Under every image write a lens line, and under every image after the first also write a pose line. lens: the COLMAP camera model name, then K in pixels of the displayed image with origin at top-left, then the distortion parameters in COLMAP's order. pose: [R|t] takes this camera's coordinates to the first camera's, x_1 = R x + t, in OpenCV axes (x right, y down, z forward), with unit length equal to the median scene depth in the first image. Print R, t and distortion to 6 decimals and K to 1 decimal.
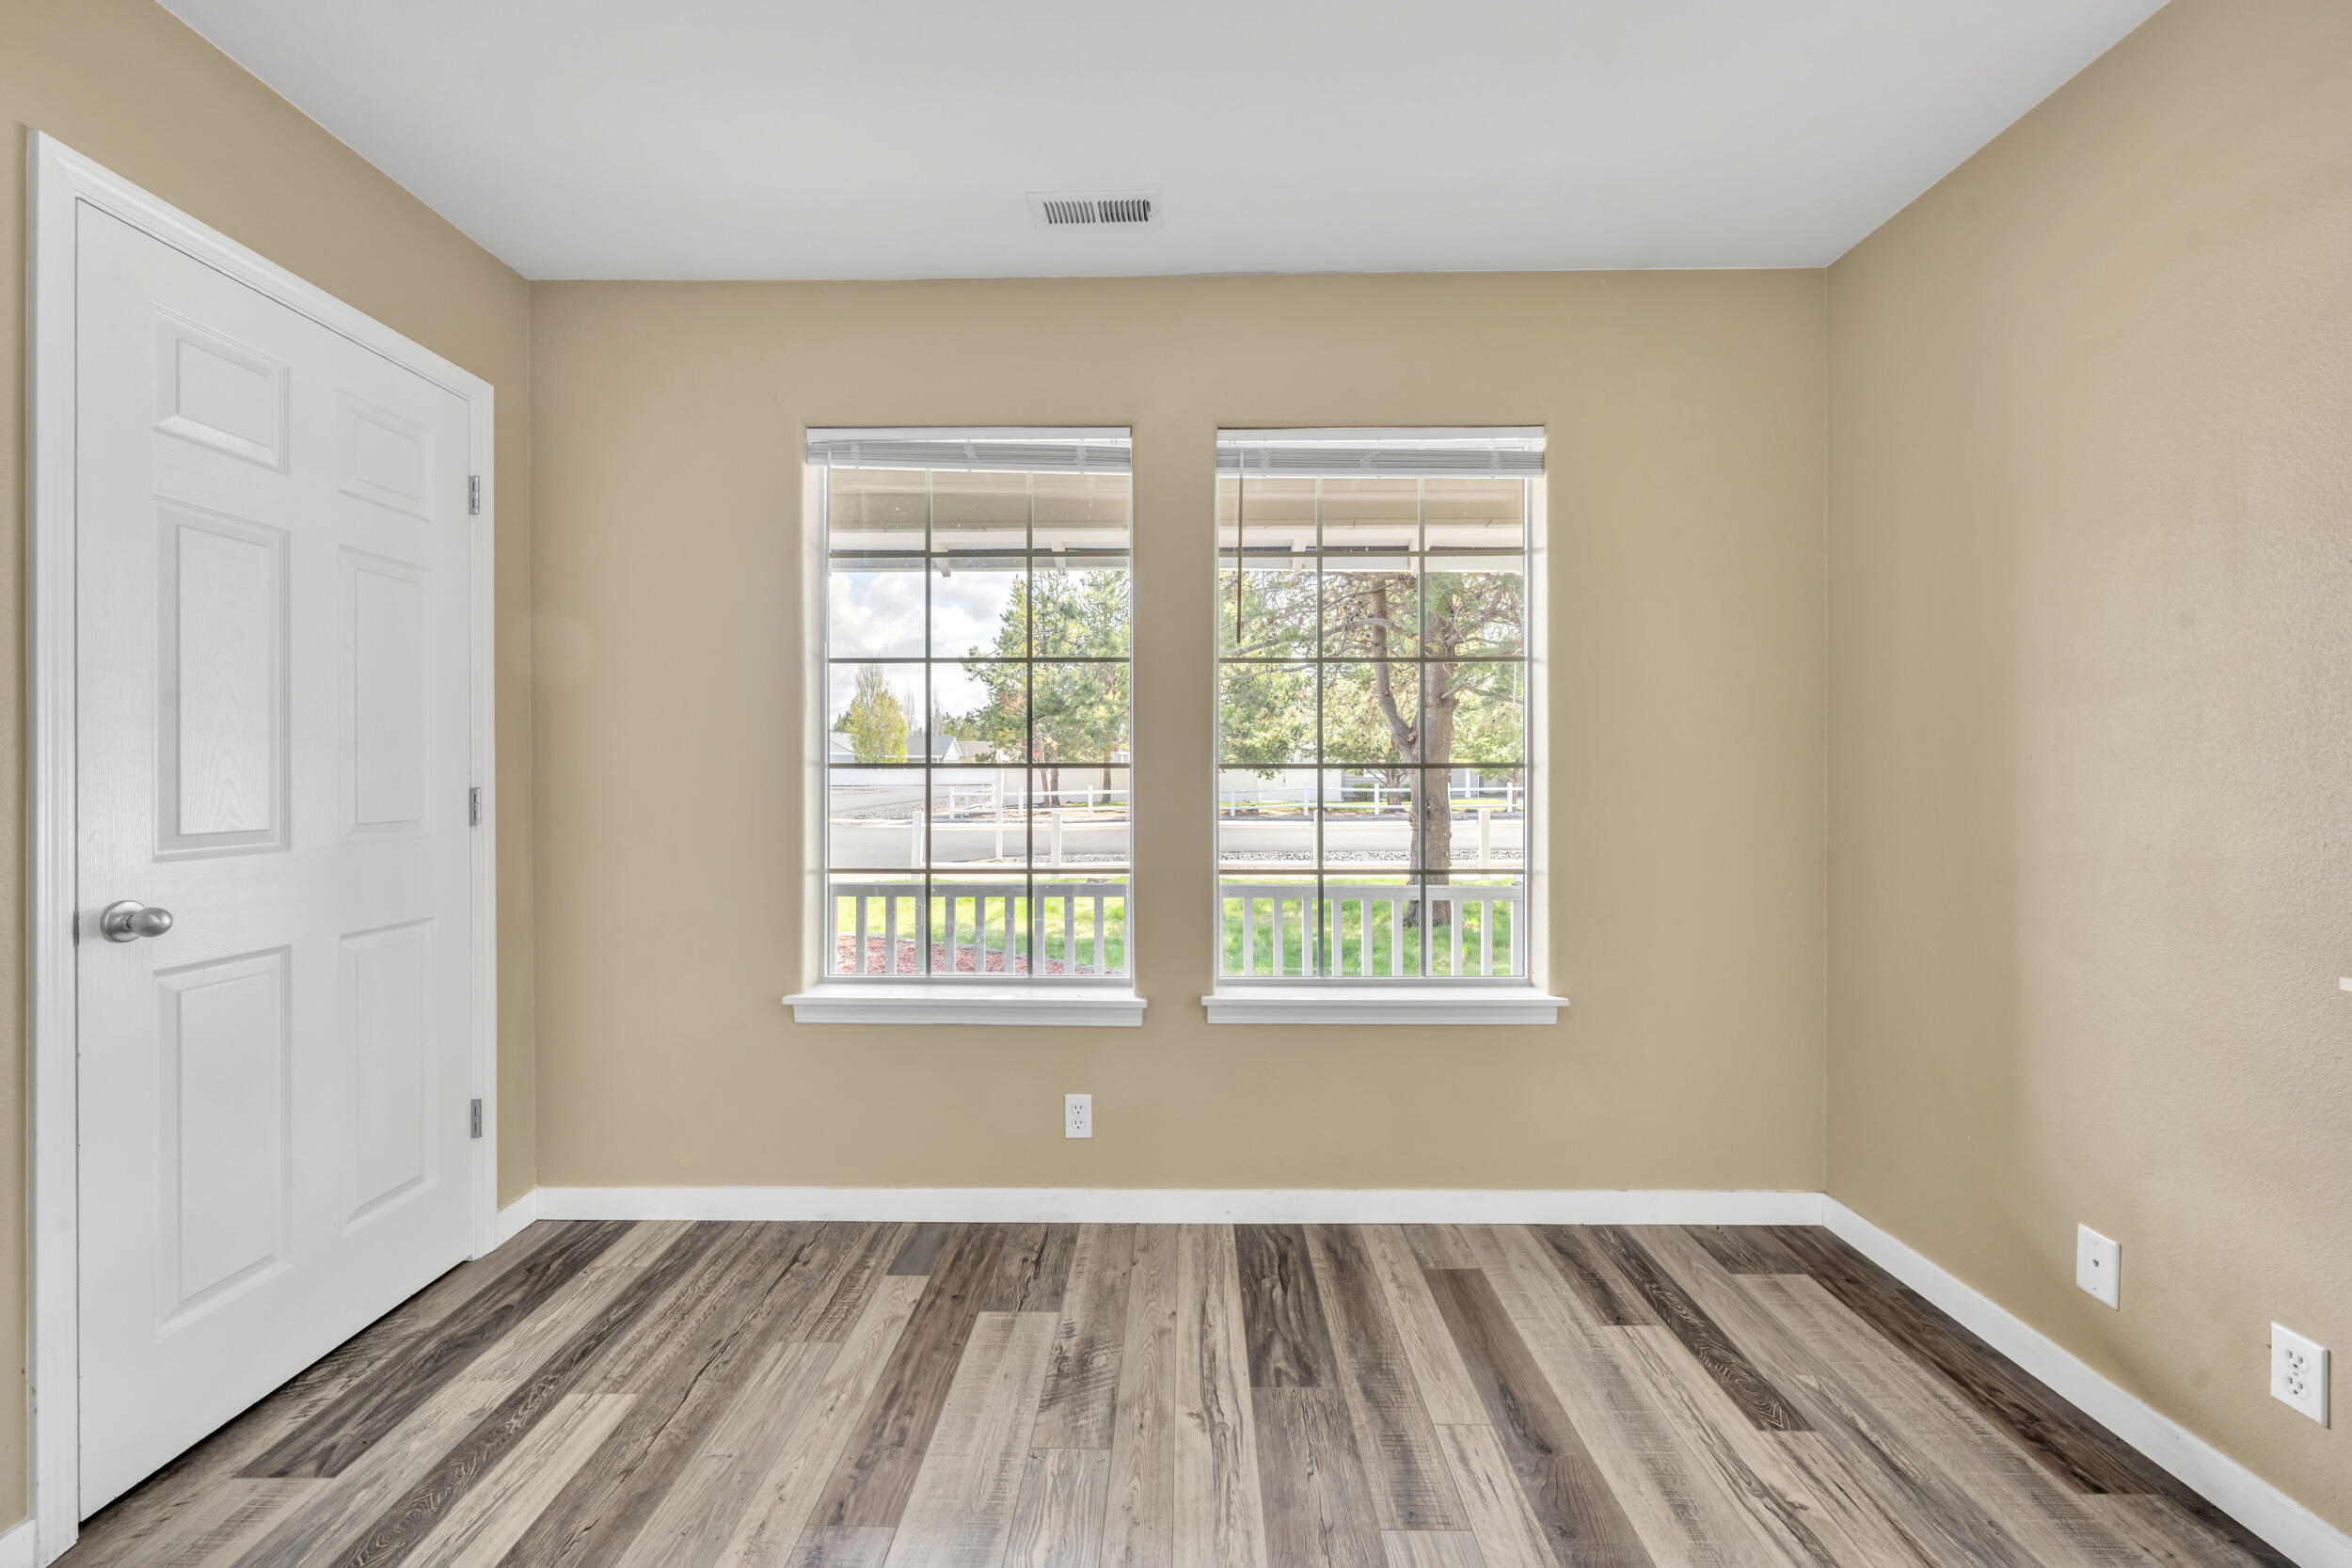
lens RADIAL K [[948.6, 0, 1166.0], [0, 948.6, 773.1], [0, 0, 1]] dist [-0.002113, -0.000097]
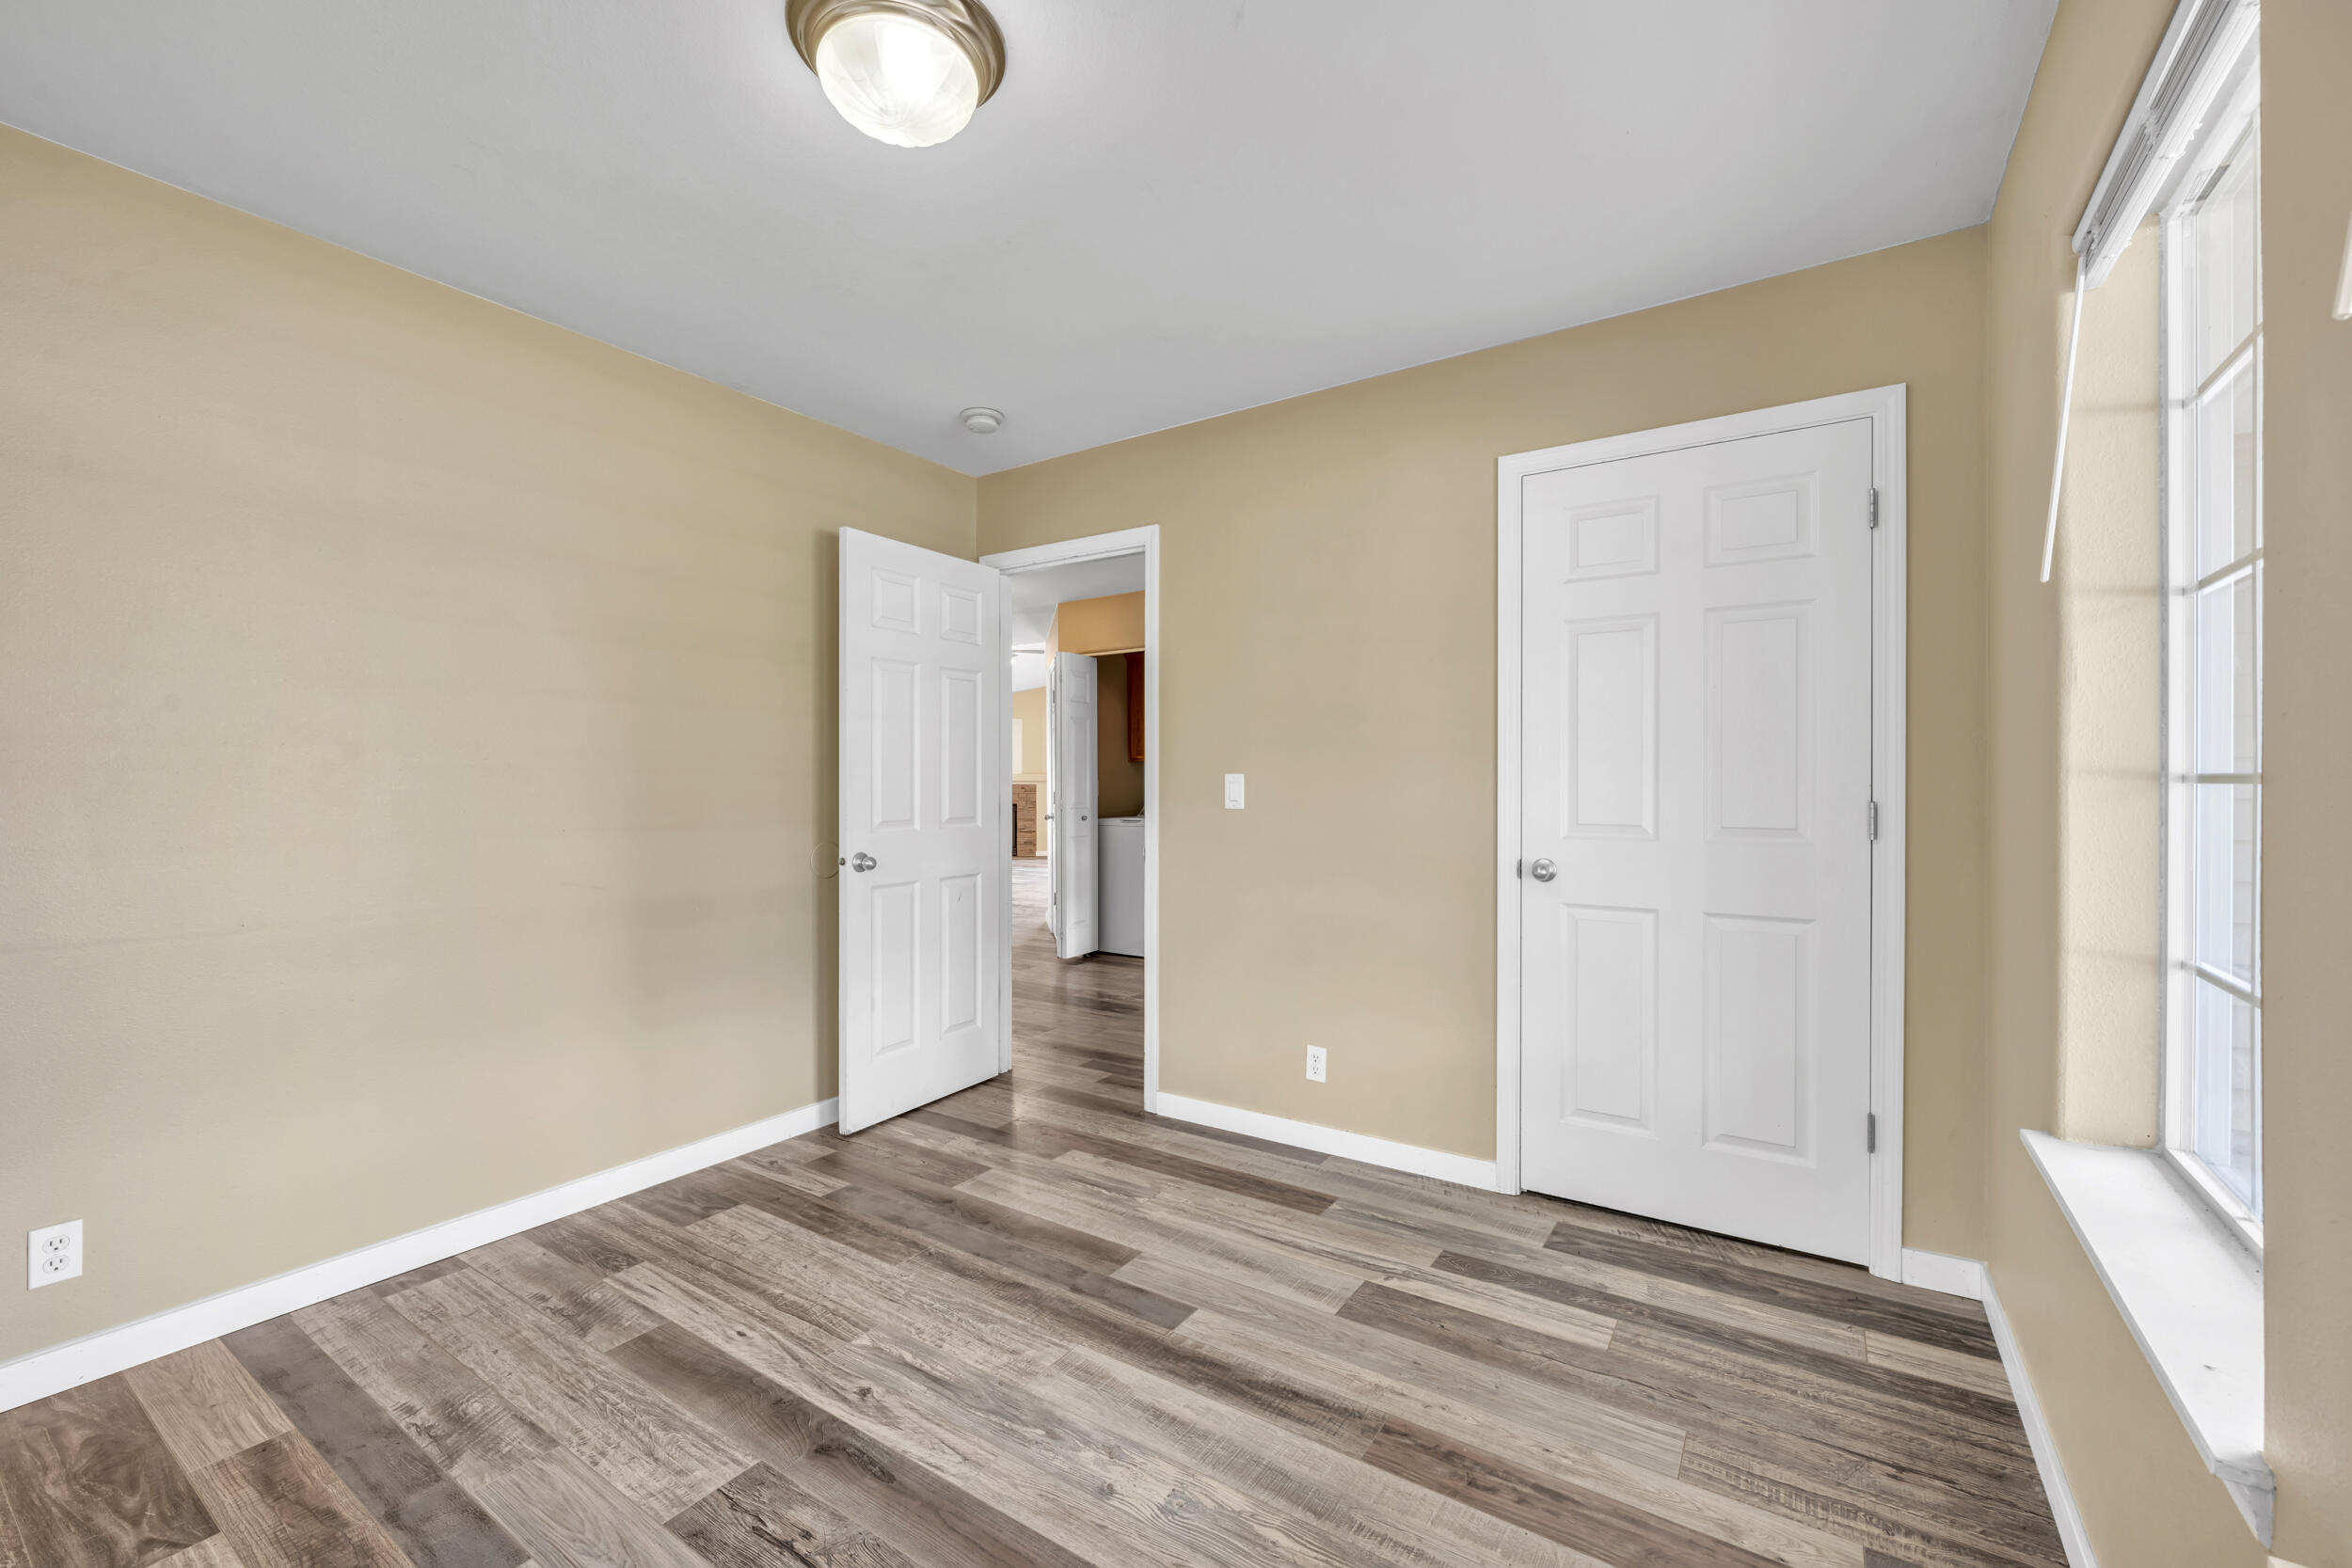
lens RADIAL K [[964.7, 0, 1198.1], [0, 964.7, 781.7], [0, 0, 1]] dist [0.000798, -0.000900]
pose [[-0.528362, 0.003165, -0.849013, 0.565943], [-0.001340, 0.999989, 0.004562, -0.011722], [0.849018, 0.003548, -0.528352, 1.031226]]
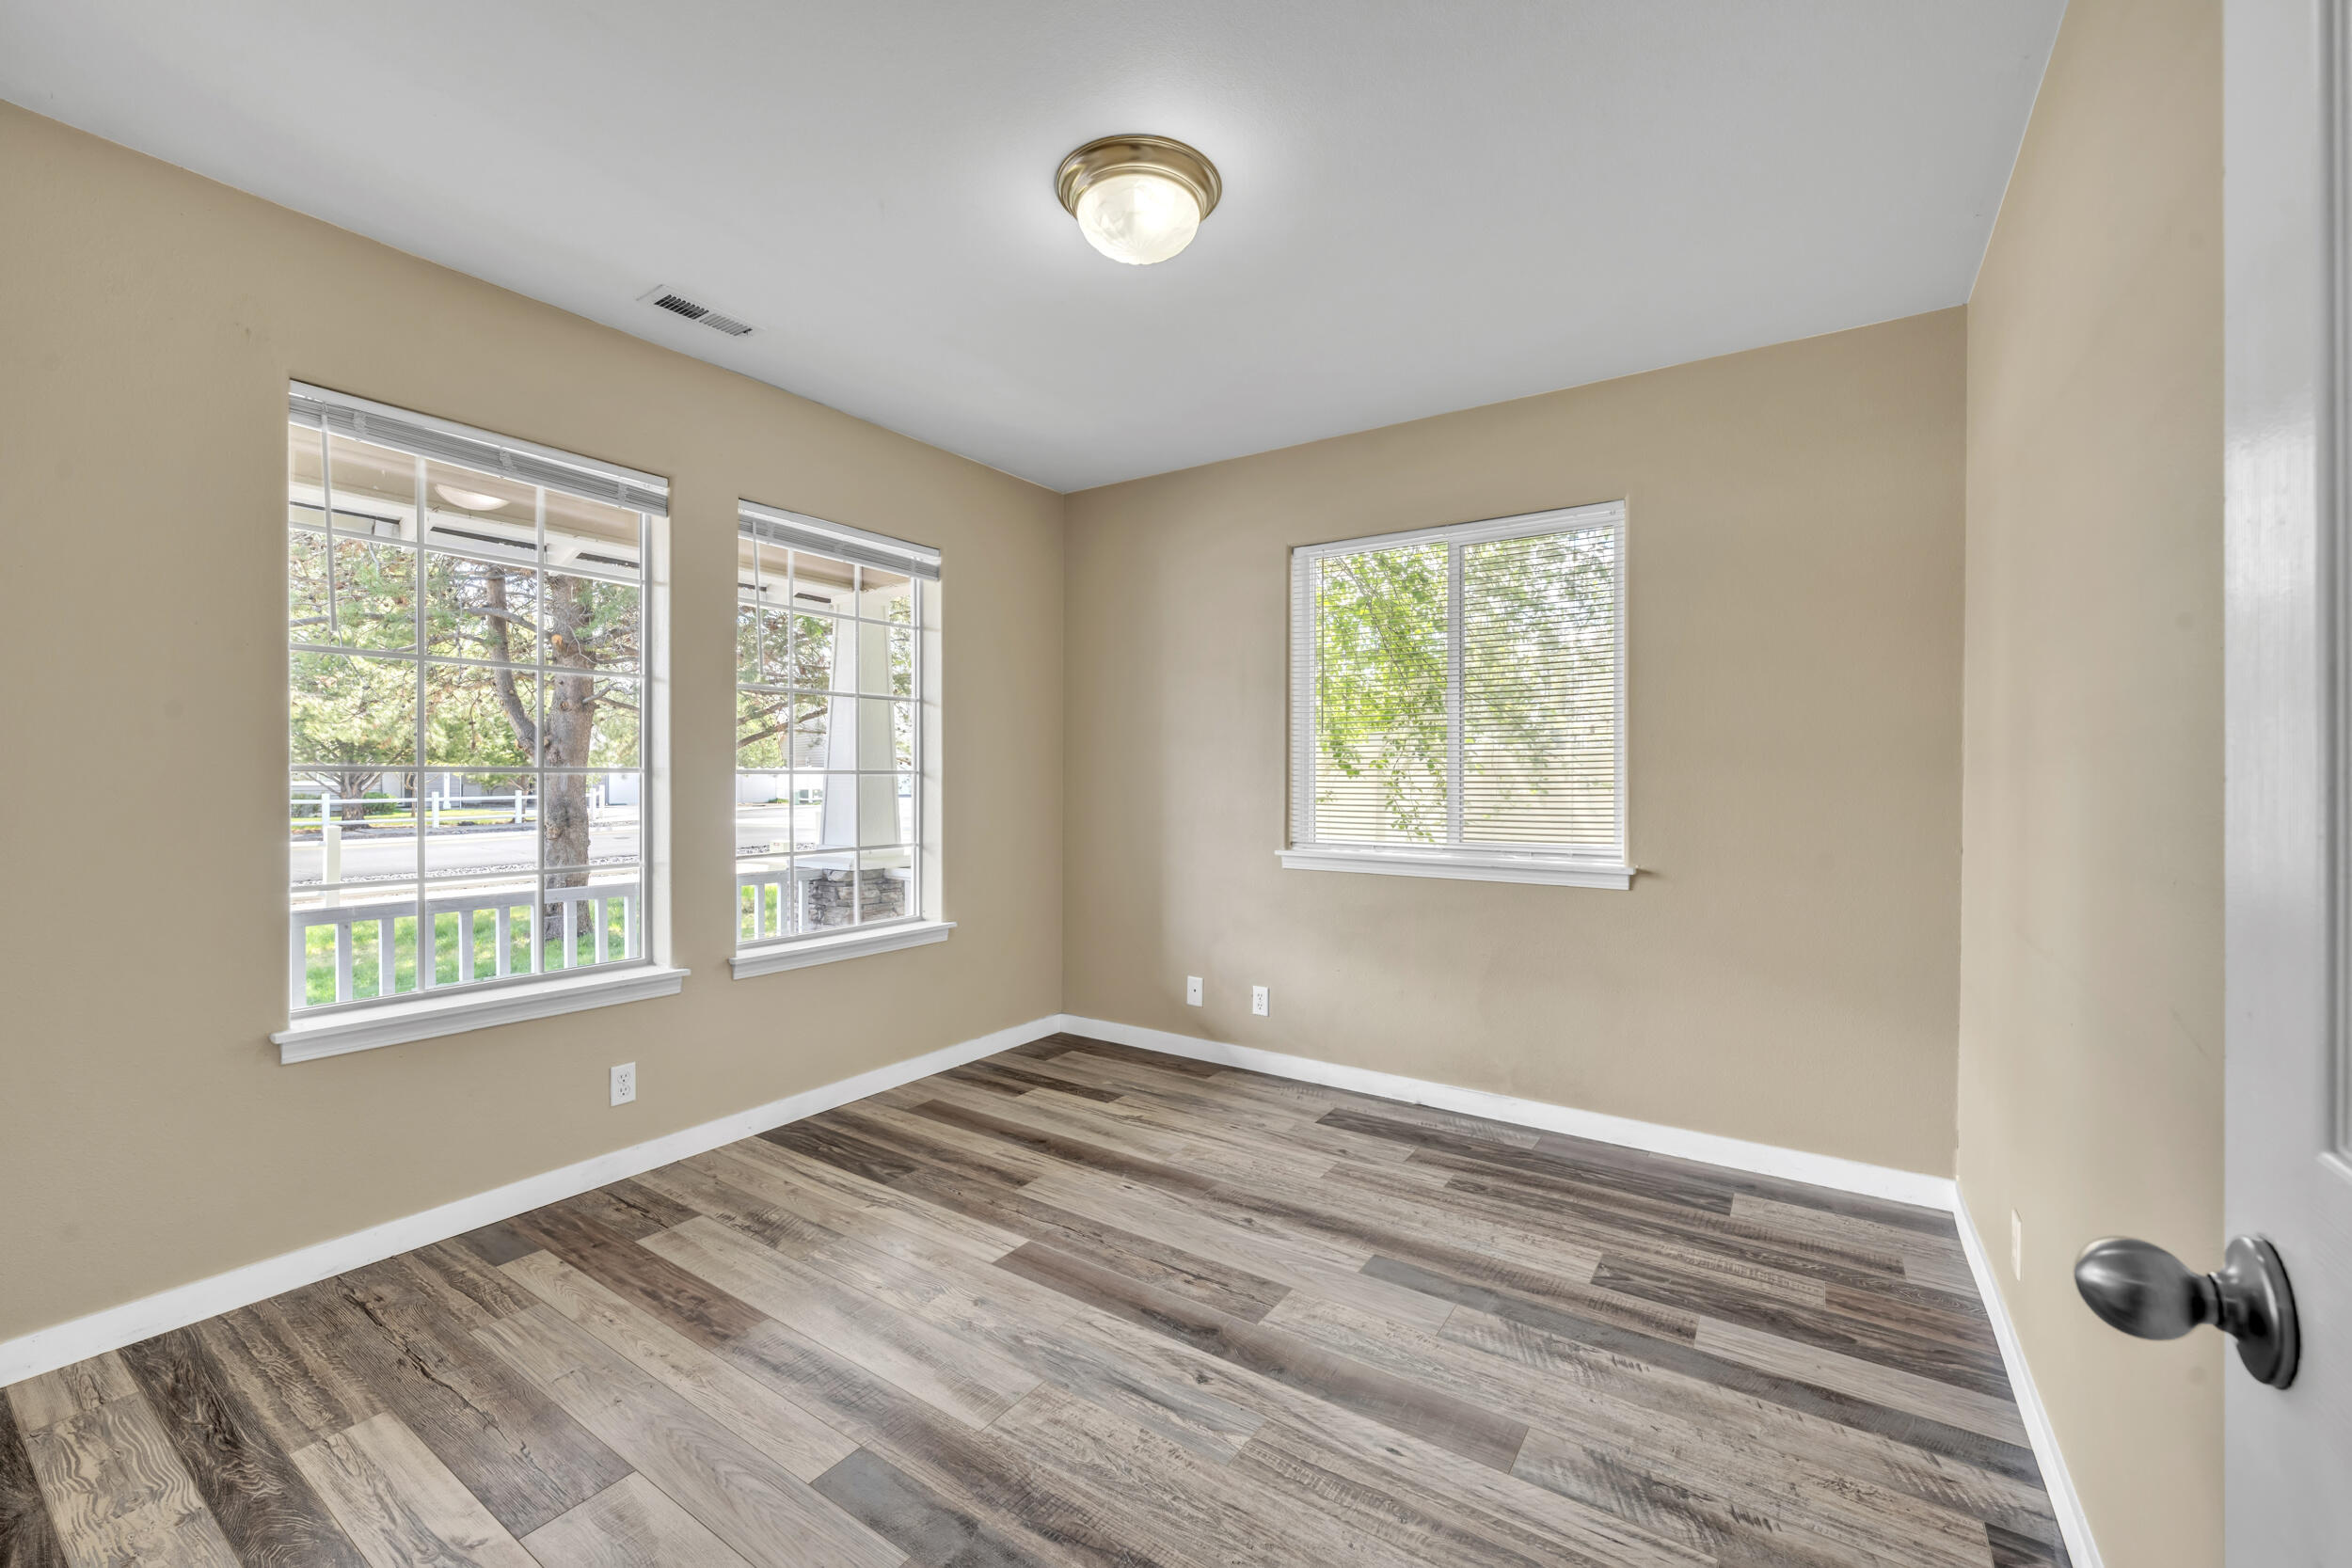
lens RADIAL K [[948.6, 0, 1176.8], [0, 948.6, 784.3], [0, 0, 1]] dist [-0.002113, -0.000097]
pose [[0.548367, -0.004805, 0.836224, -0.799944], [0.000880, 0.999986, 0.005169, 0.004300], [-0.836237, -0.002099, 0.548364, -0.187328]]
